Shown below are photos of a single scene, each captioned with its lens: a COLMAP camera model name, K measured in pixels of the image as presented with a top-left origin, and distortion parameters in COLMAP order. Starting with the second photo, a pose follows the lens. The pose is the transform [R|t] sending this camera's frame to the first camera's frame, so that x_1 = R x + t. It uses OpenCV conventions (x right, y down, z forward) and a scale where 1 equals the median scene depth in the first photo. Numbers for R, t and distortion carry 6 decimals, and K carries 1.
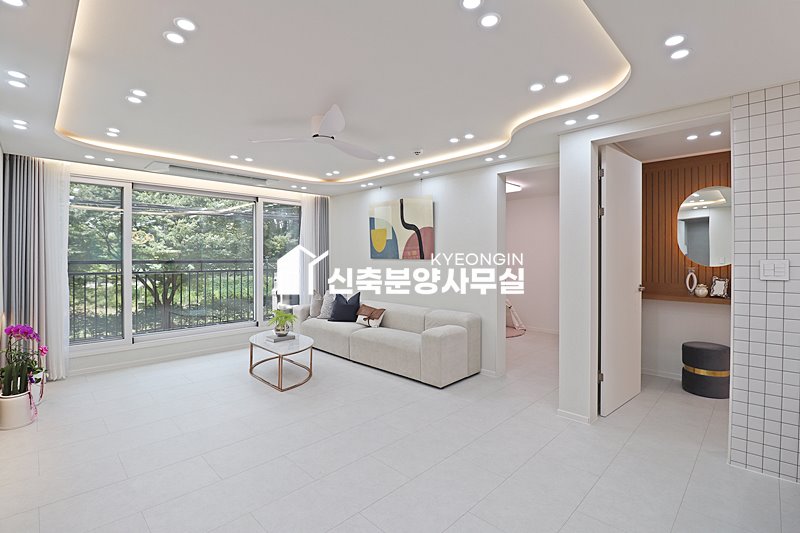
lens RADIAL K [[370.5, 0, 401.7], [0, 370.5, 256.8], [0, 0, 1]] dist [-0.003837, -0.010332]
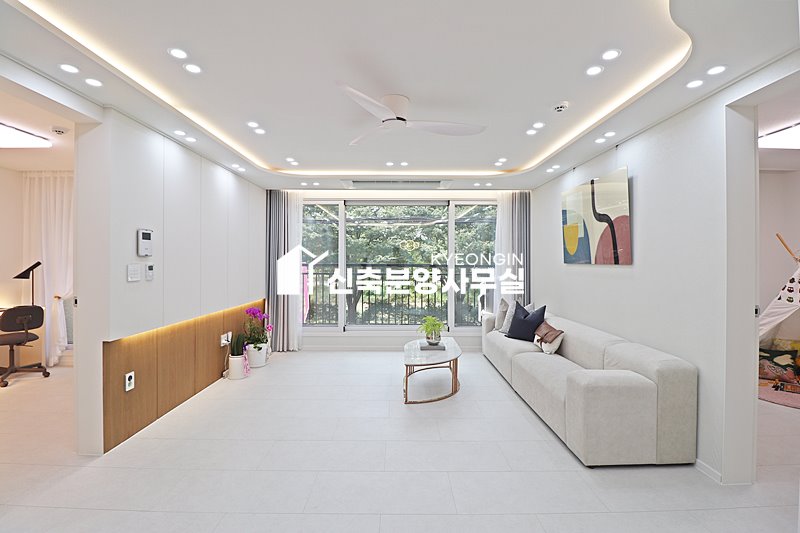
lens RADIAL K [[370.5, 0, 401.1], [0, 370.5, 260.5], [0, 0, 1]] dist [-0.003837, -0.010332]
pose [[0.706118, -0.001024, -0.708094, 0.274965], [-0.002352, 0.999990, -0.003792, 0.003212], [0.708091, 0.004343, 0.706108, 0.269659]]
